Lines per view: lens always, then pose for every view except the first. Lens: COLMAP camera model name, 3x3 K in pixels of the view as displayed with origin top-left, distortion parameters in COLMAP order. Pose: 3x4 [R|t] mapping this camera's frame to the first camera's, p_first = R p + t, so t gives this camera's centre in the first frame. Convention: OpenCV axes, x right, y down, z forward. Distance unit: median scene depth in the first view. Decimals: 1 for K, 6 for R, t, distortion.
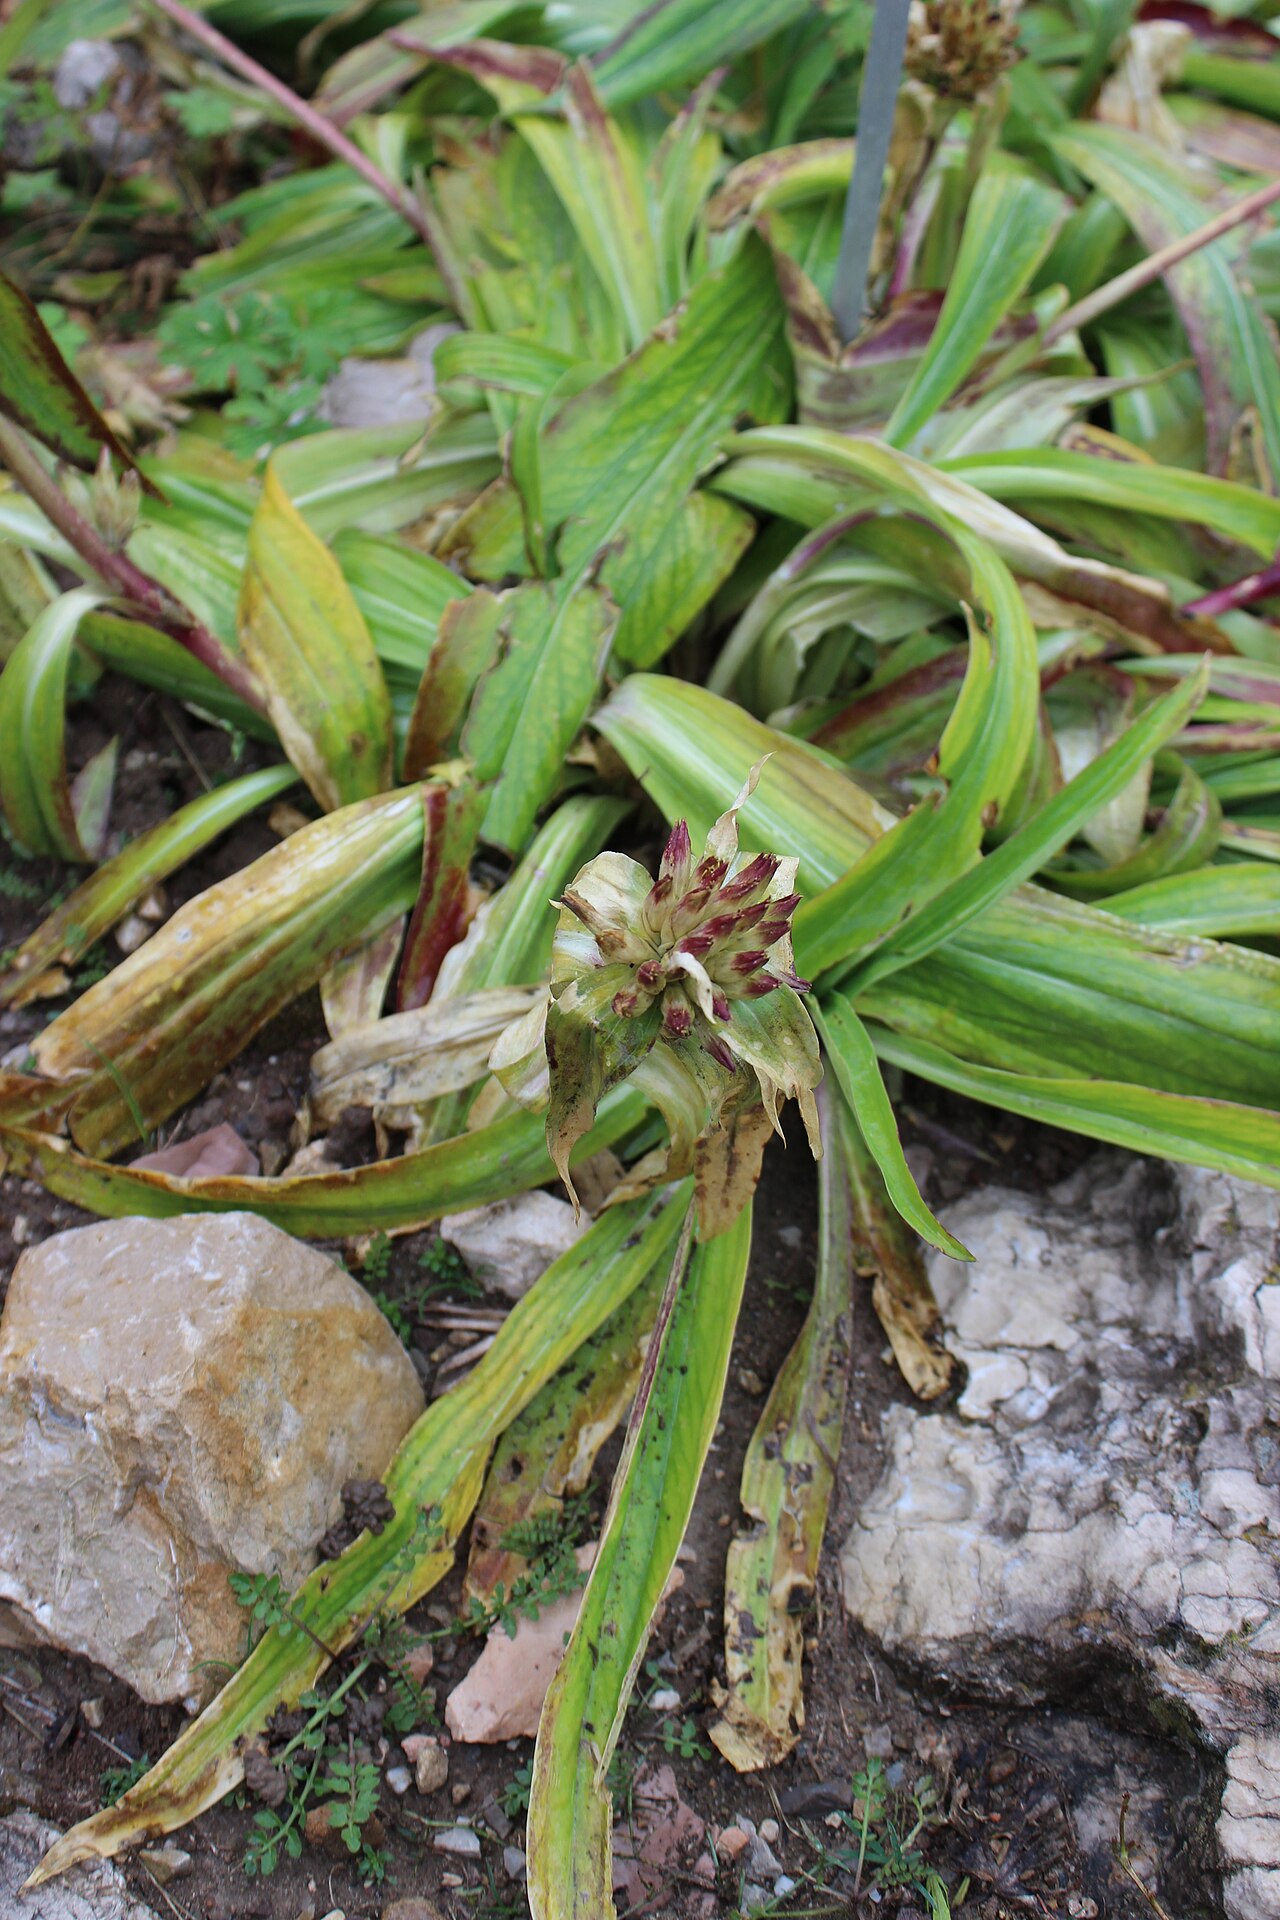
lens RADIAL K [[2244.1, 0, 640.0], [0, 2244.1, 960.0], [0, 0, 1]] dist [-0.081965, 0.063555]
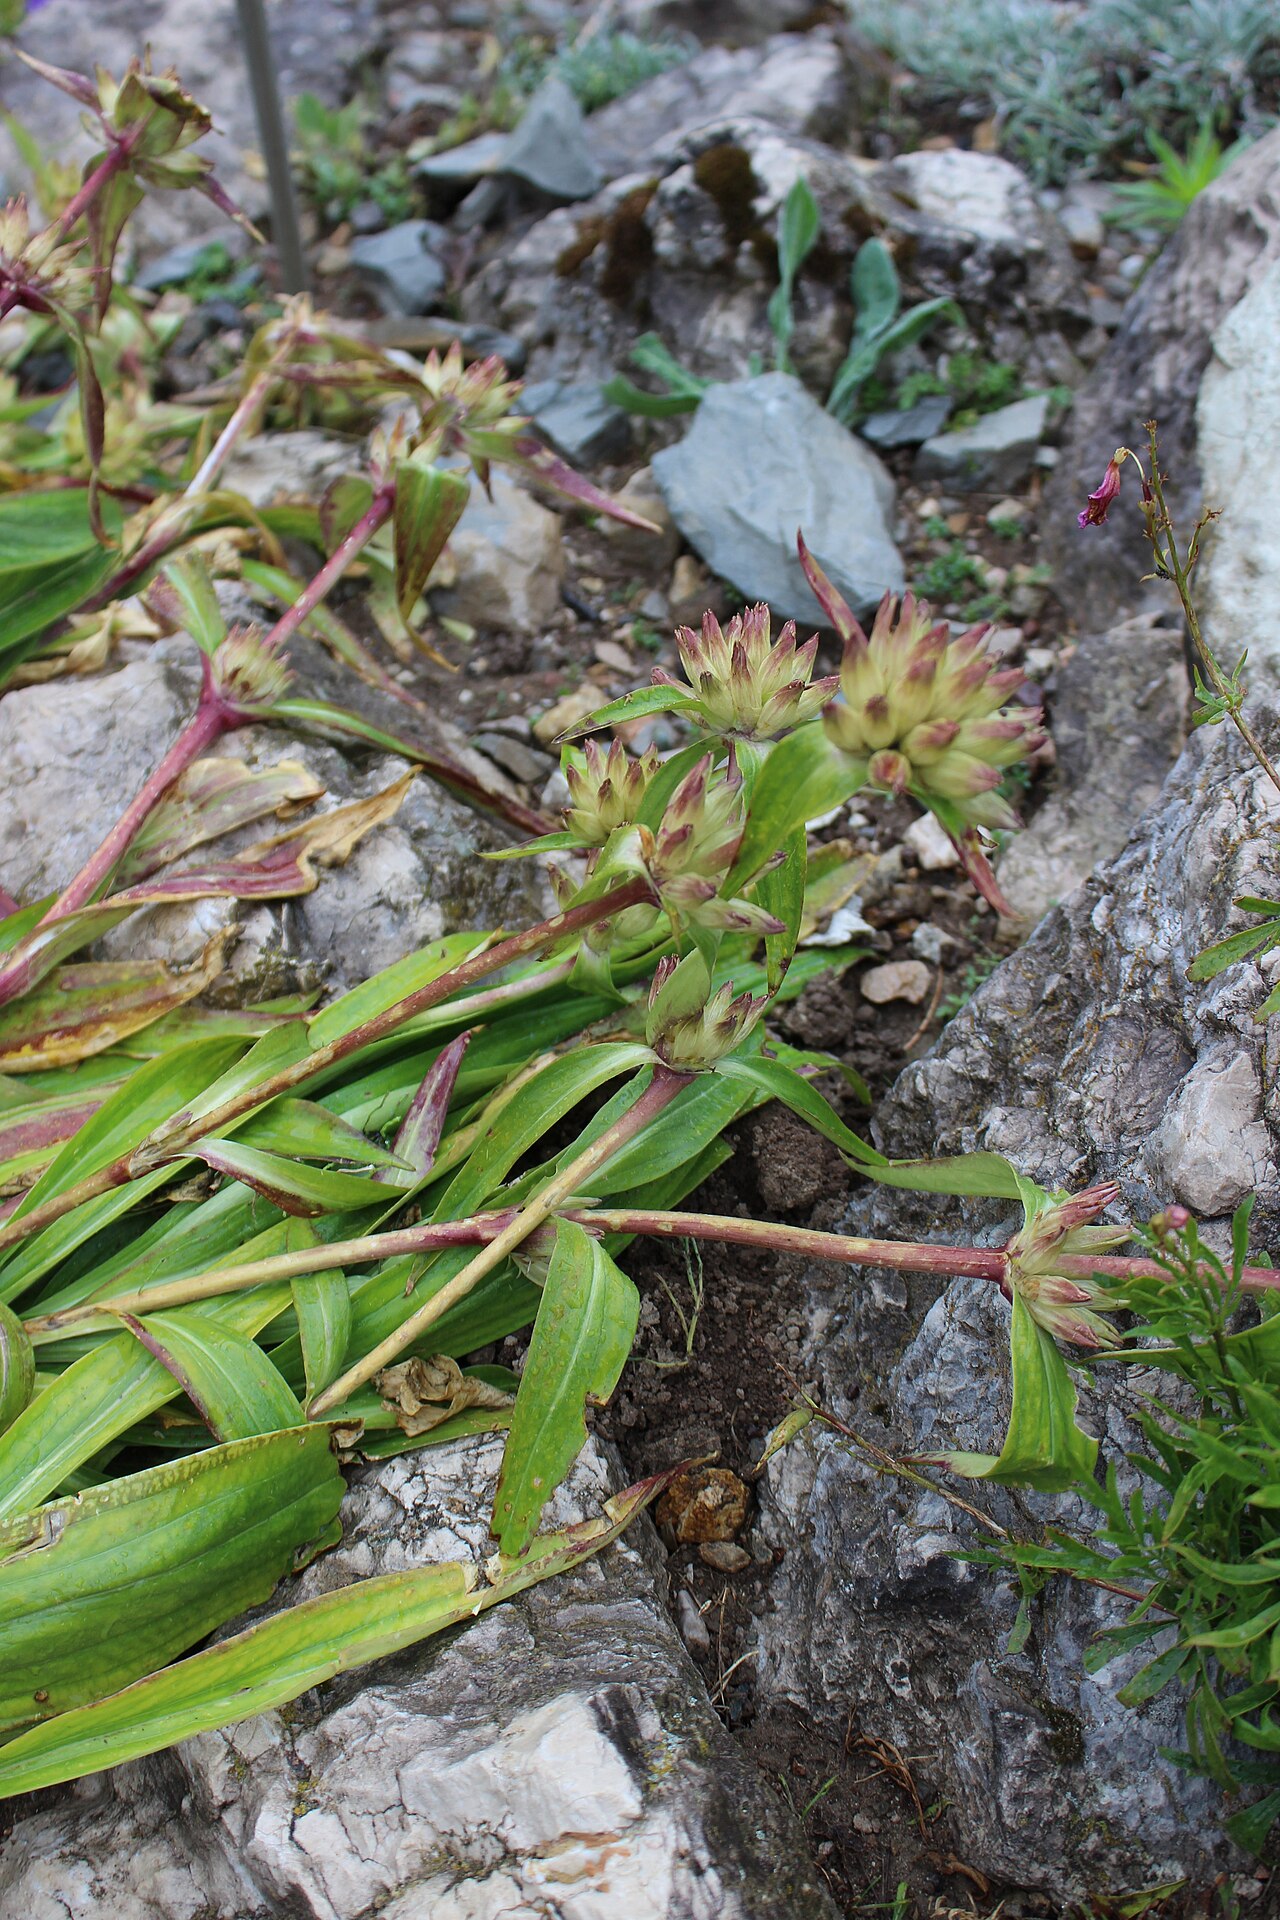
lens RADIAL K [[2244.1, 0, 640.0], [0, 2244.1, 960.0], [0, 0, 1]] dist [-0.081965, 0.063555]
pose [[0.774224, -0.504239, 0.382518, 0.212970], [0.517466, 0.852308, 0.076161, -0.153278], [-0.364427, 0.138975, 0.920804, 0.041348]]
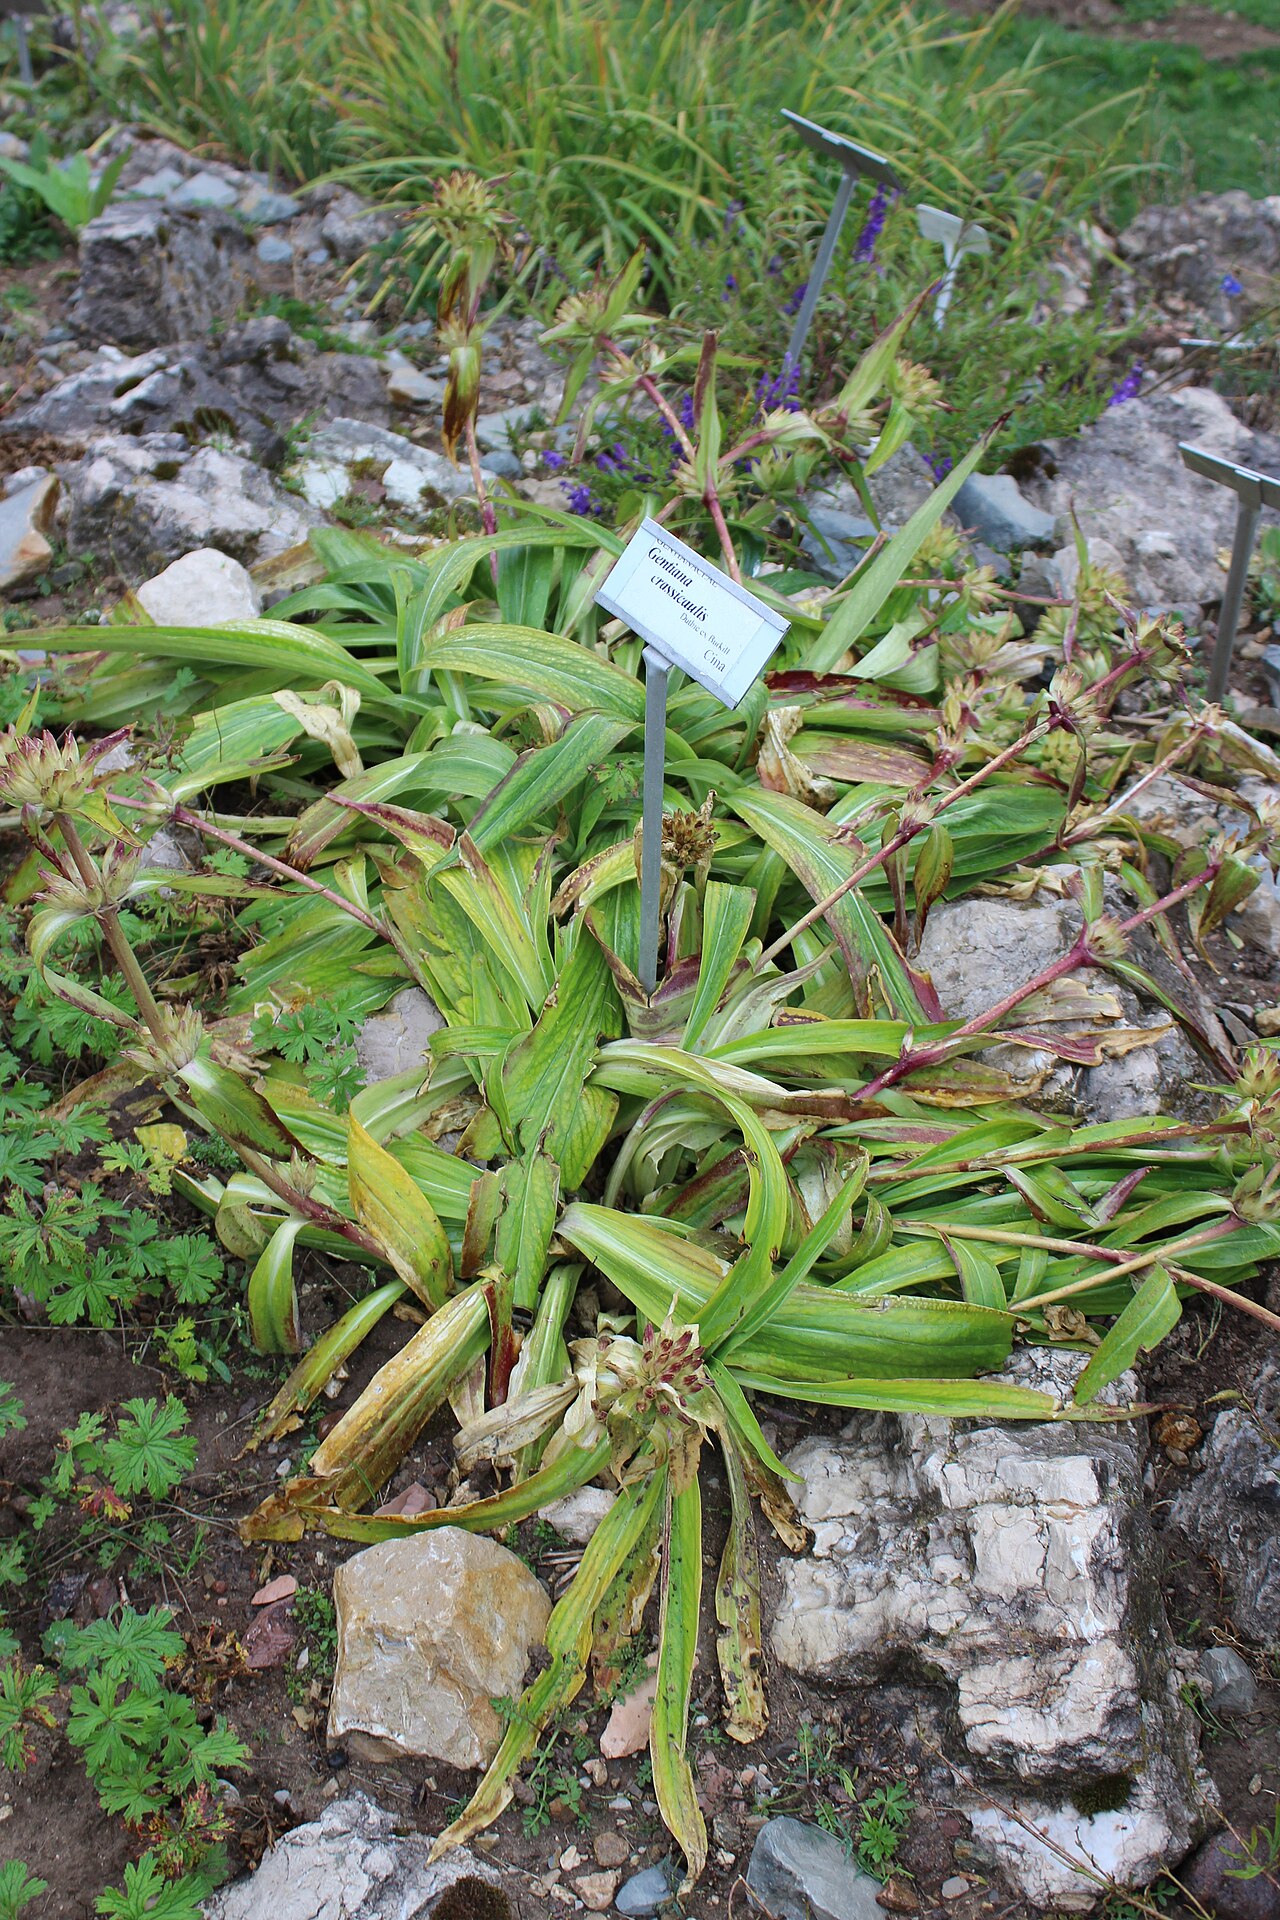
lens RADIAL K [[2244.1, 0, 640.0], [0, 2244.1, 960.0], [0, 0, 1]] dist [-0.081965, 0.063555]
pose [[0.979489, -0.171825, 0.105251, -0.132199], [0.181183, 0.979602, -0.086904, -0.179390], [-0.088172, 0.104191, 0.990641, -1.049000]]
